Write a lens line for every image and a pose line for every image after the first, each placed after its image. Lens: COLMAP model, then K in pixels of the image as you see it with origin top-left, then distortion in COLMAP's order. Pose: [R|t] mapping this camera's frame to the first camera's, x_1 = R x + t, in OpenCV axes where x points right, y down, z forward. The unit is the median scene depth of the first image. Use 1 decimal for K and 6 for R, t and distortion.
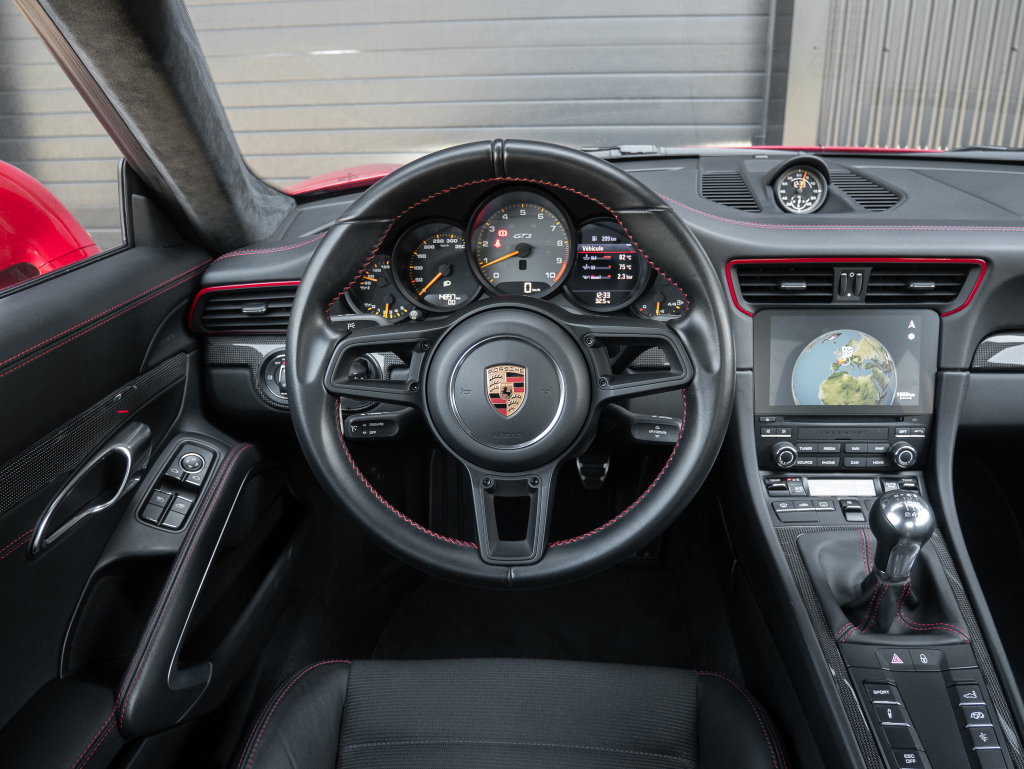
lens RADIAL K [[775.9, 0, 507.8], [0, 775.9, 383.3], [0, 0, 1]] dist [-0.032035, 0.003430]
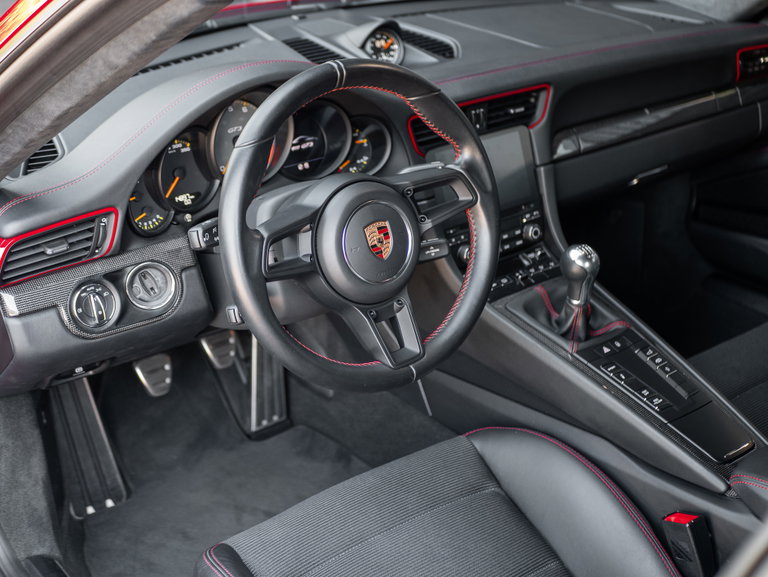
lens RADIAL K [[1274.2, 0, 384.9], [0, 1274.2, 287.1], [0, 0, 1]] dist [0.071319, 0.000000]
pose [[0.743780, -0.263317, 0.614374, -1.015762], [0.262285, 0.960393, 0.094089, -0.087902], [-0.614816, 0.091160, 0.783385, -0.562229]]
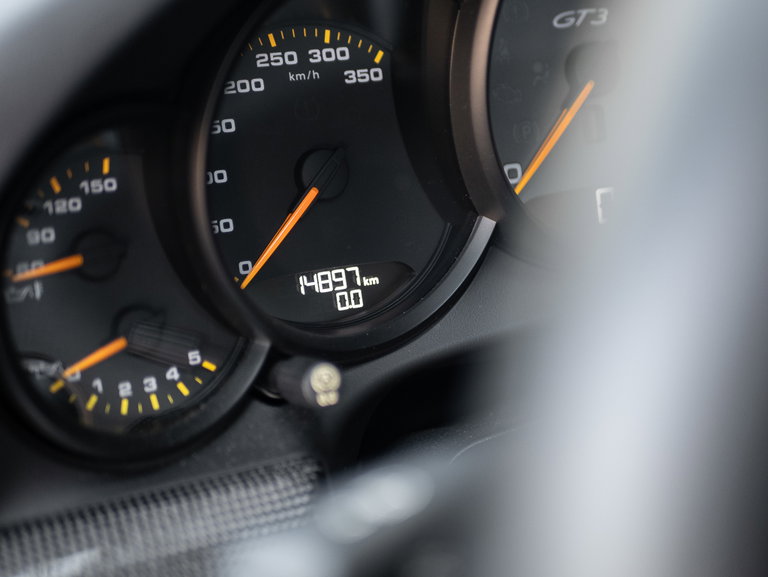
lens RADIAL K [[1274.2, 0, 381.9], [0, 1274.2, 291.0], [0, 0, 1]] dist [0.071319, 0.000000]
pose [[0.870769, -0.143661, 0.470237, -0.263735], [0.165261, 0.986239, -0.004720, -0.106231], [-0.463087, 0.081822, 0.882528, 0.646764]]
